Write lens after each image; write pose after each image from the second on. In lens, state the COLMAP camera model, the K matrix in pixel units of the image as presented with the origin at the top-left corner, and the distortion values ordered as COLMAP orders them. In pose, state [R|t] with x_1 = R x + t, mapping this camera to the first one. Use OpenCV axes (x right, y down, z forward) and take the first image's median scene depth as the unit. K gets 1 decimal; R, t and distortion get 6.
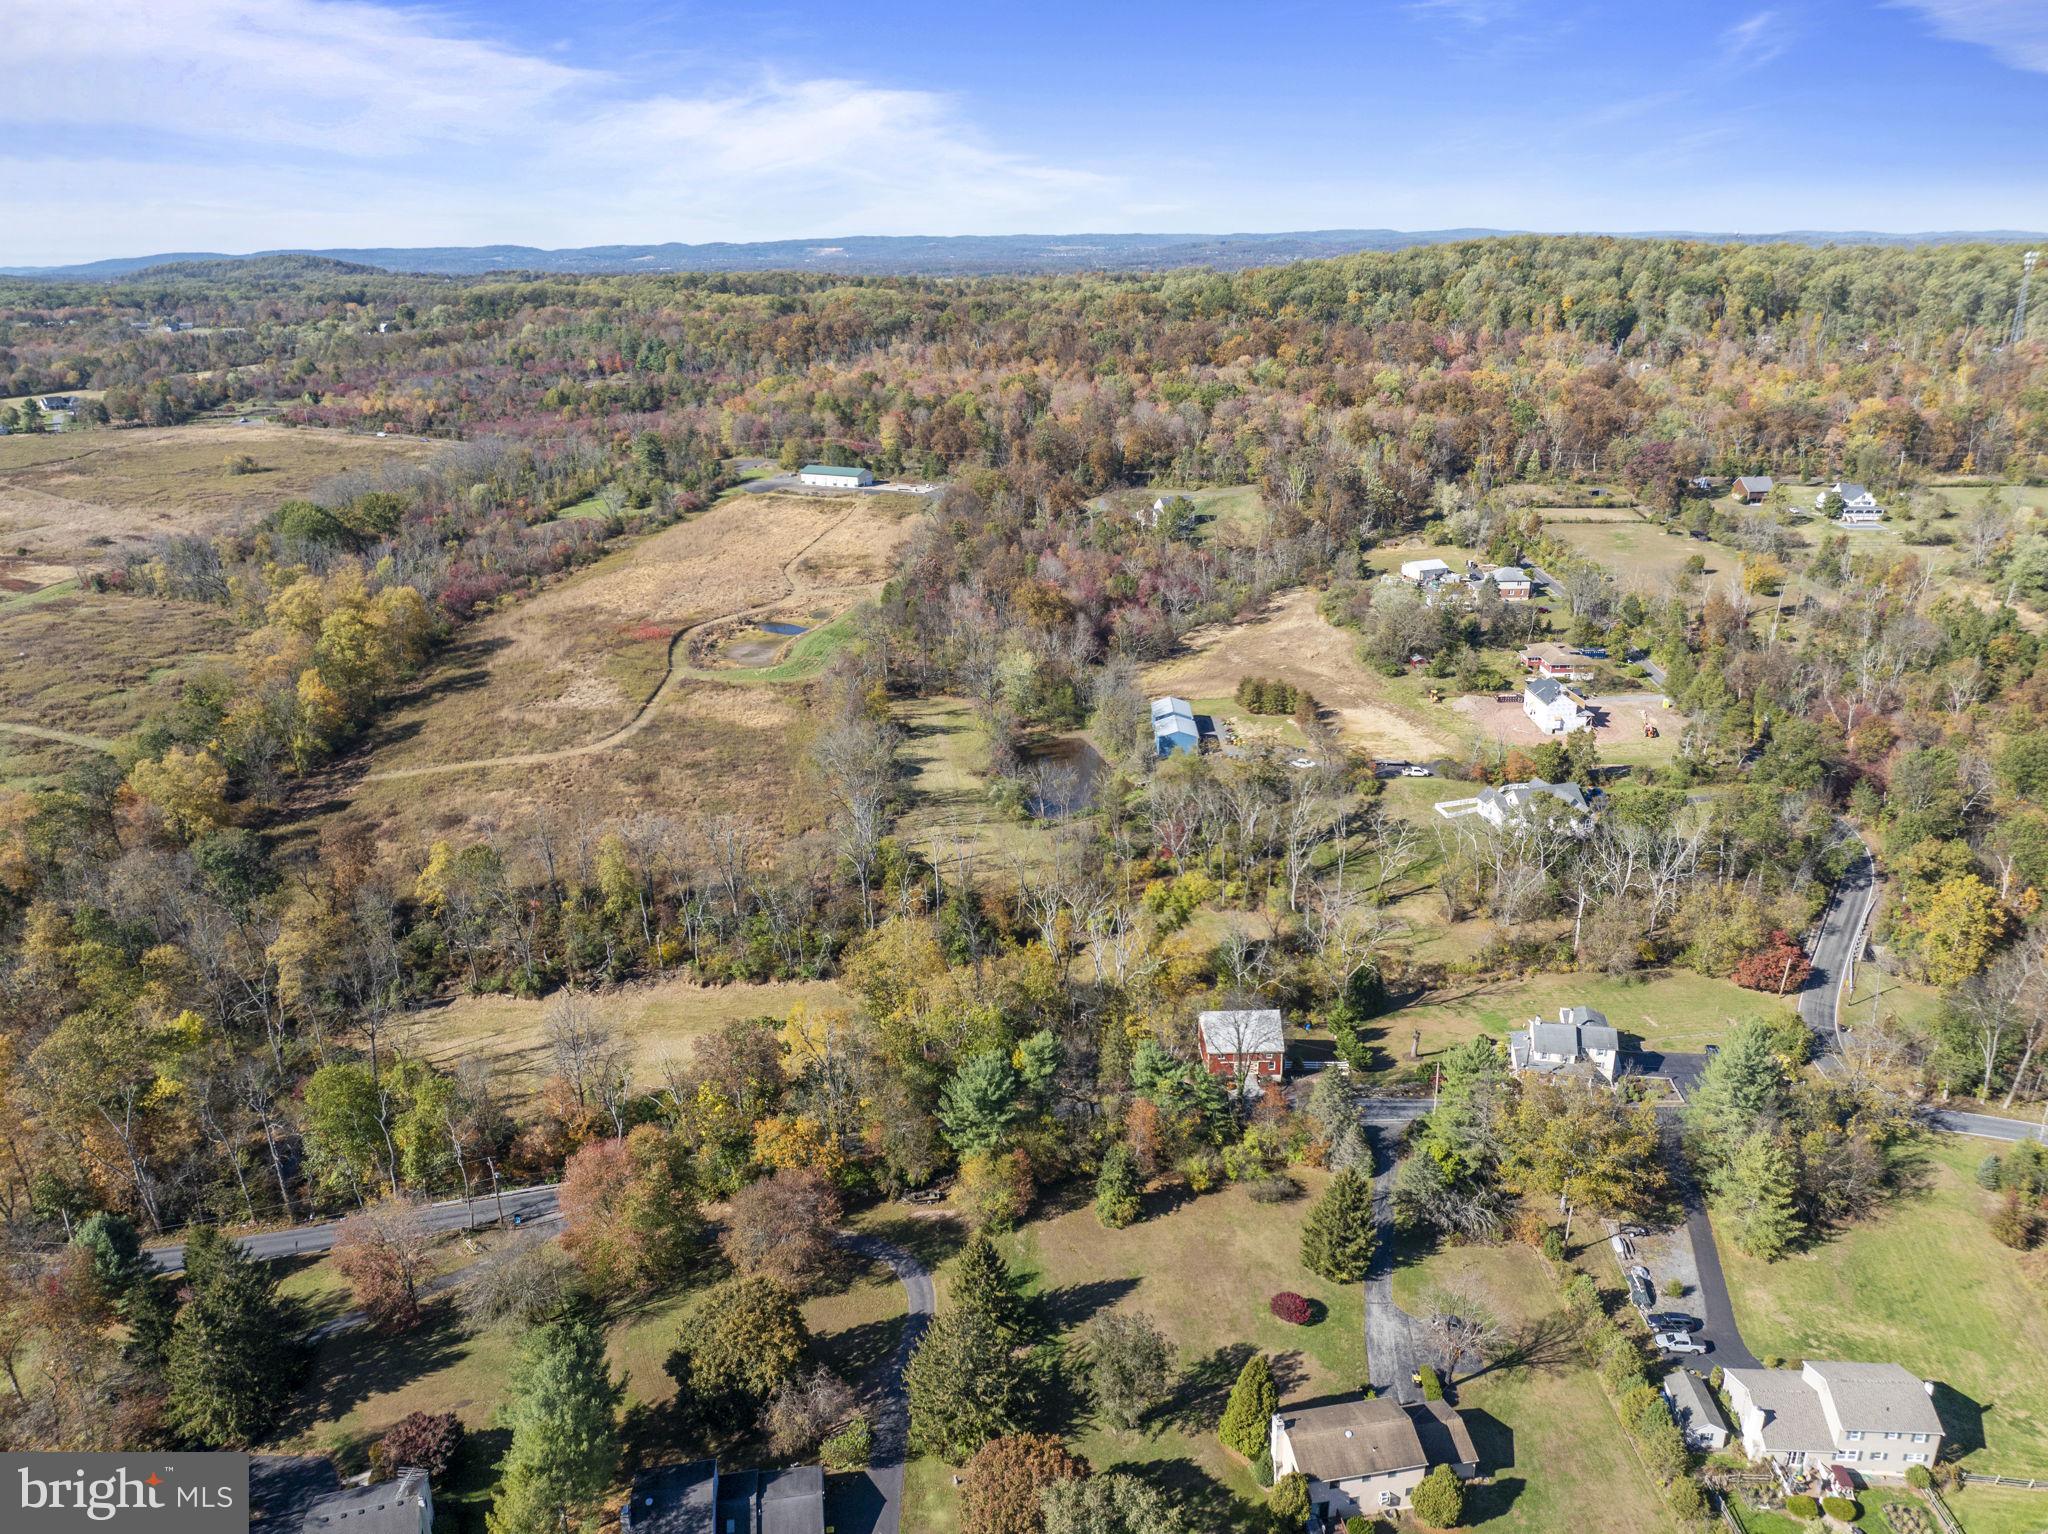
lens RADIAL K [[1444.9, 0, 1035.4], [0, 1444.9, 777.1], [0, 0, 1]] dist [-0.040848, 0.001002]
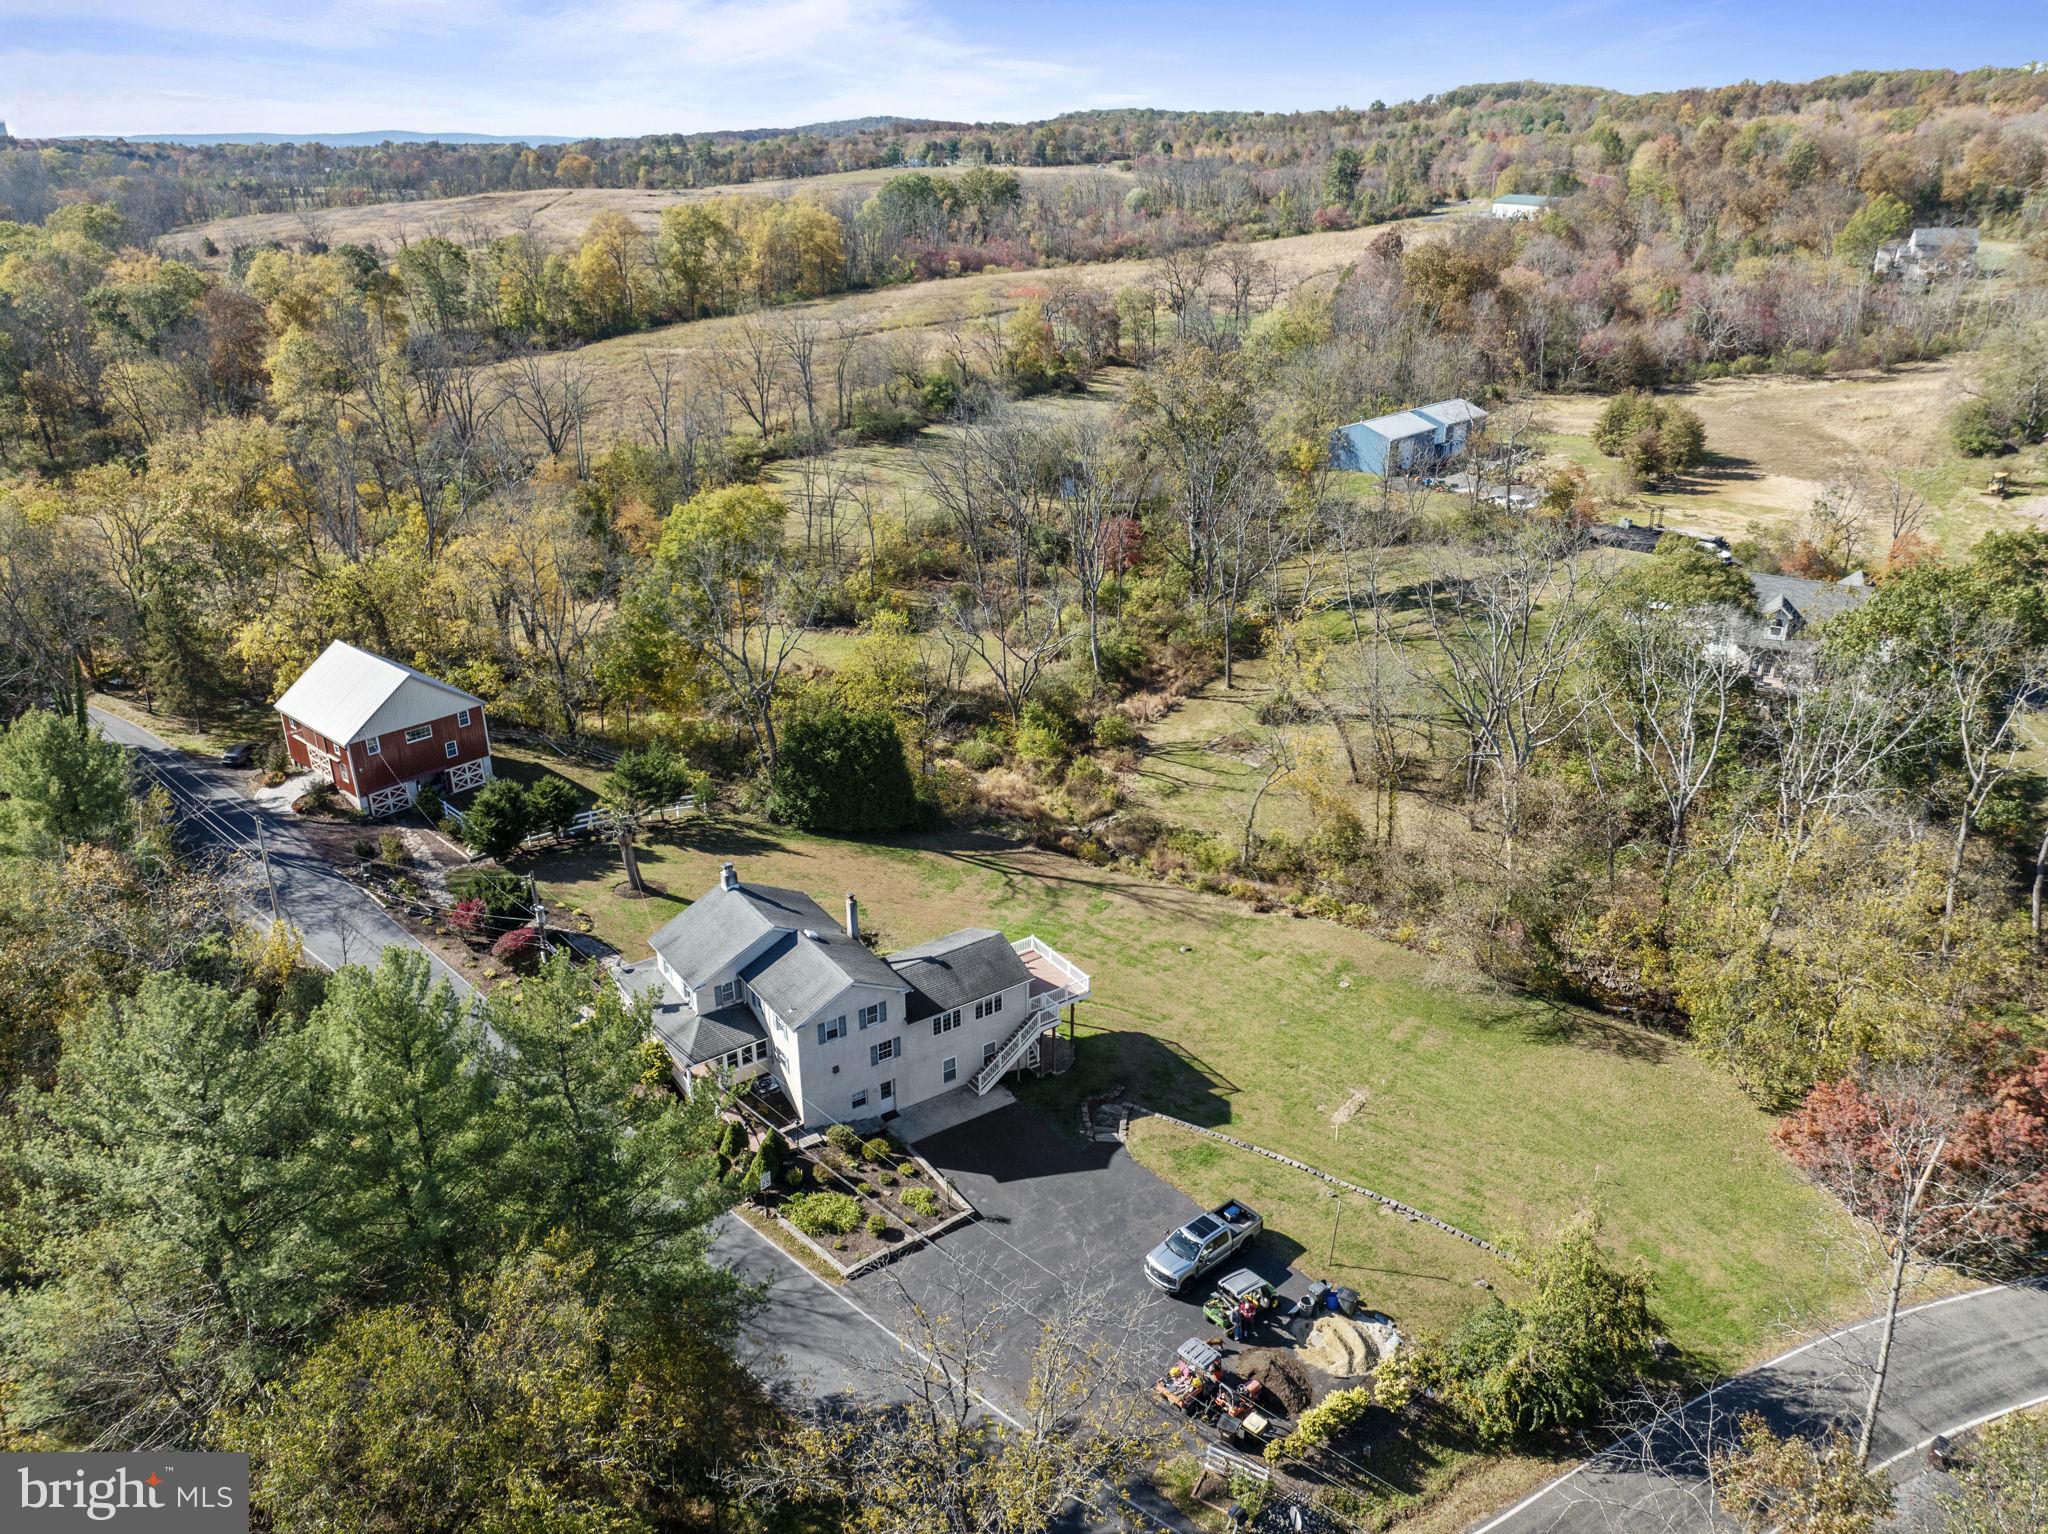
lens RADIAL K [[1444.9, 0, 1028.6], [0, 1444.9, 773.4], [0, 0, 1]] dist [-0.040848, 0.001002]
pose [[0.736396, 0.286799, -0.612754, 0.286009], [-0.244297, 0.957317, 0.154479, 0.032579], [0.630904, 0.035937, 0.775029, 0.355307]]
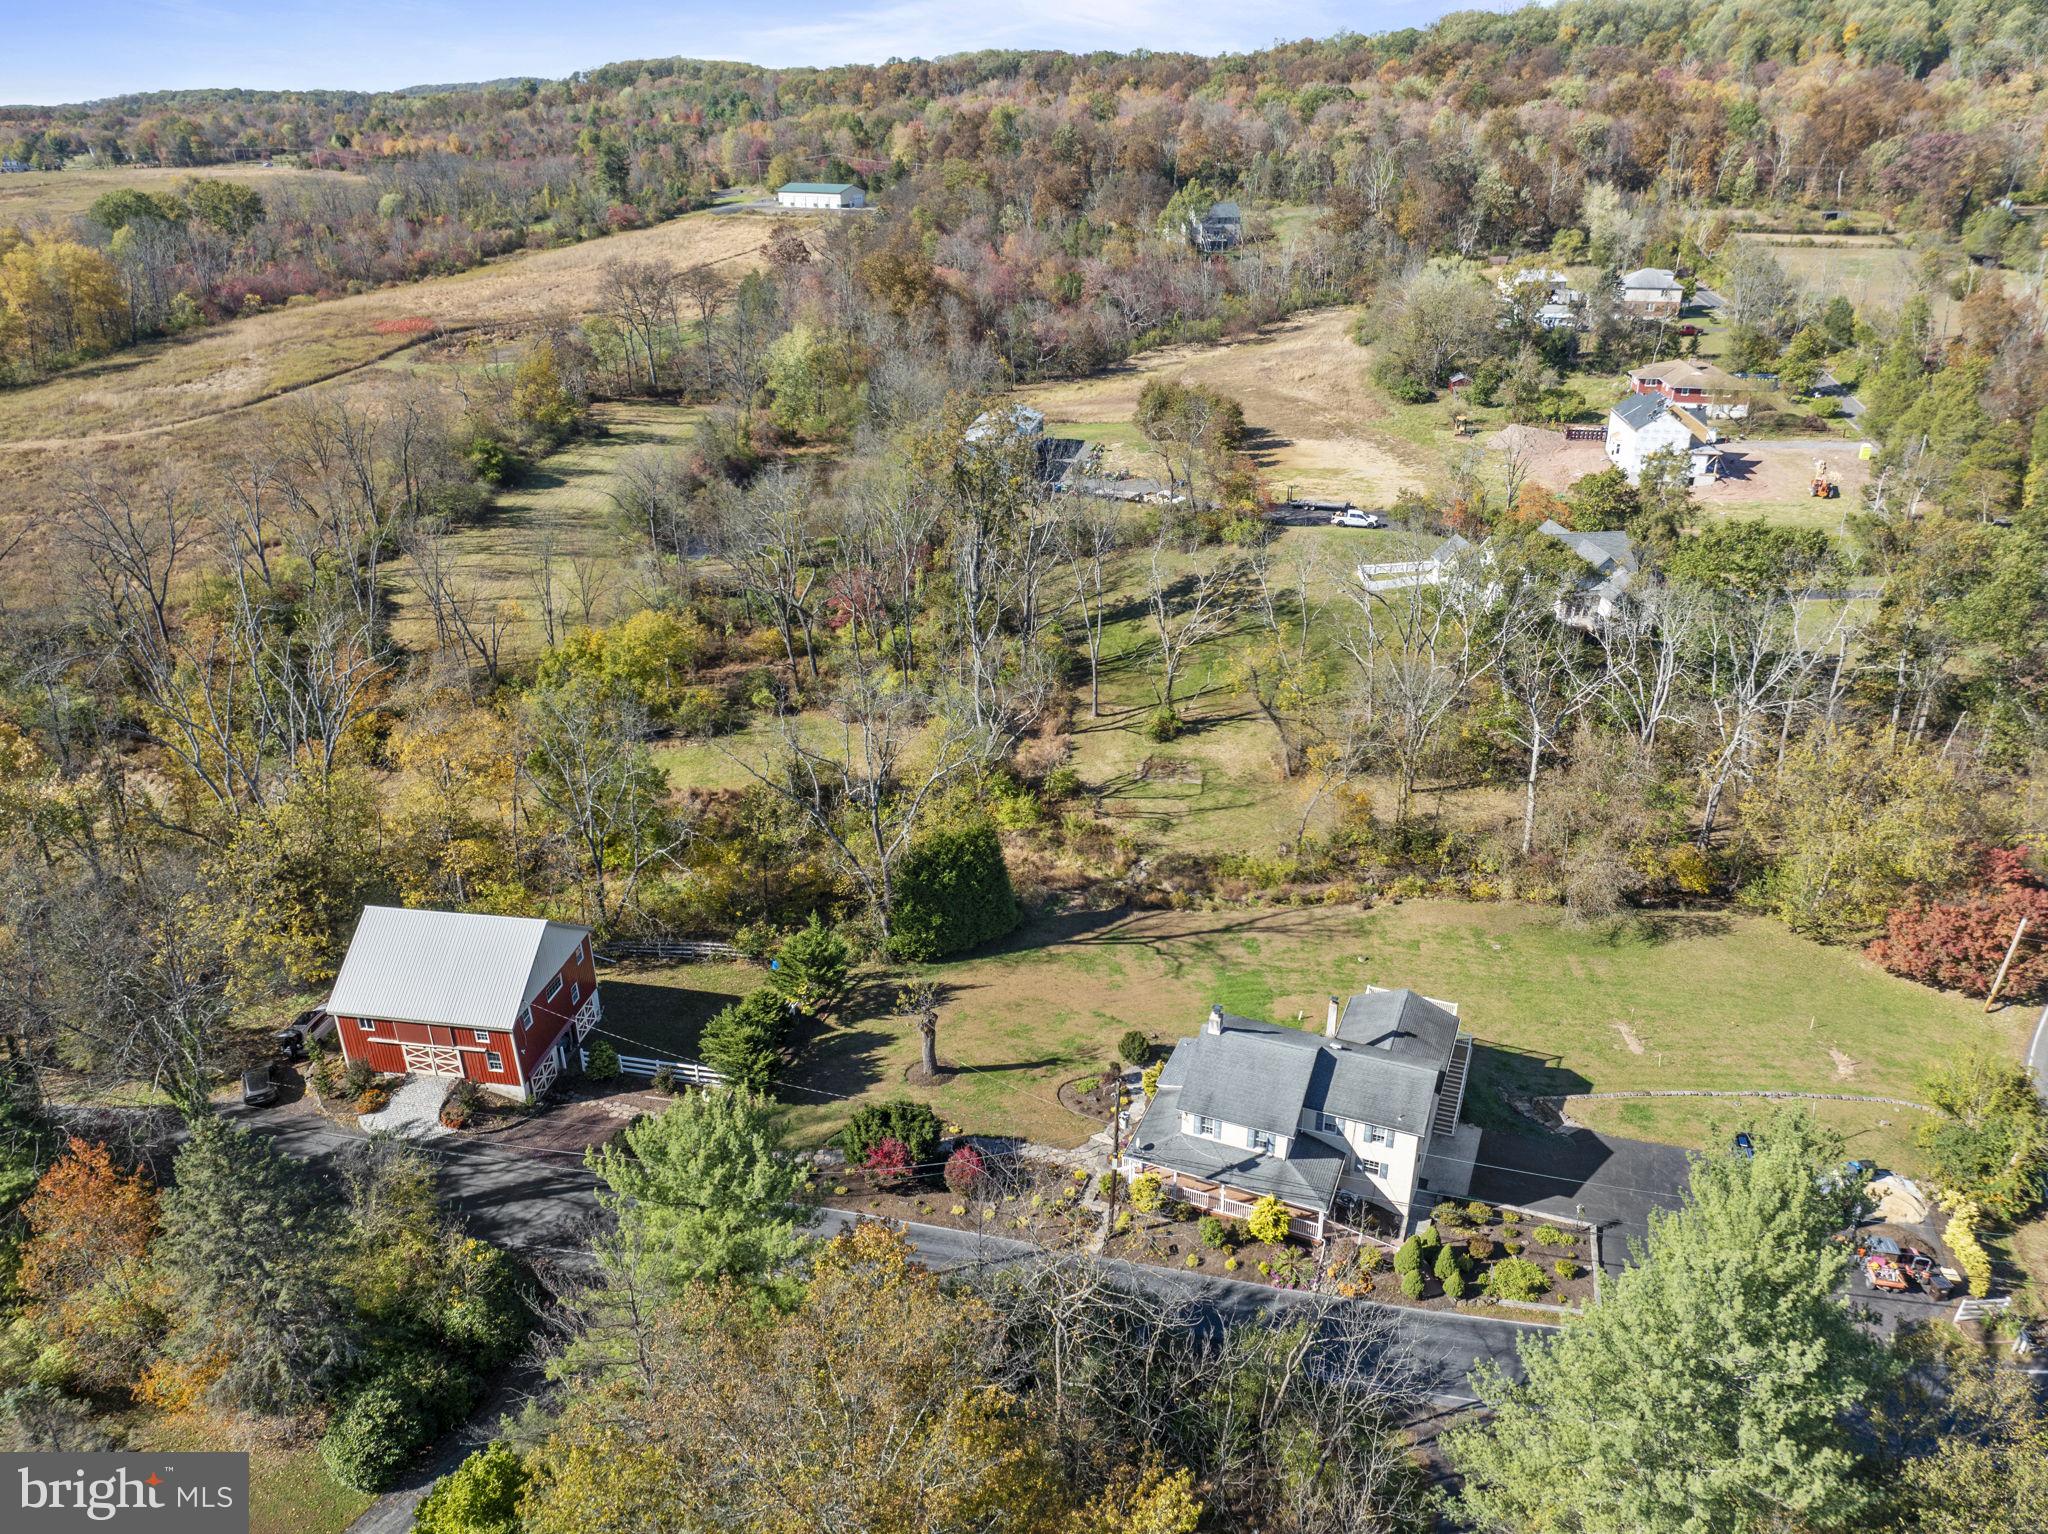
lens RADIAL K [[1444.9, 0, 1036.8], [0, 1444.9, 777.8], [0, 0, 1]] dist [-0.040848, 0.001002]
pose [[0.985593, 0.079771, -0.149141, 0.164184], [-0.066457, 0.993518, 0.092219, 0.036700], [0.155531, -0.080979, 0.984506, 0.299371]]
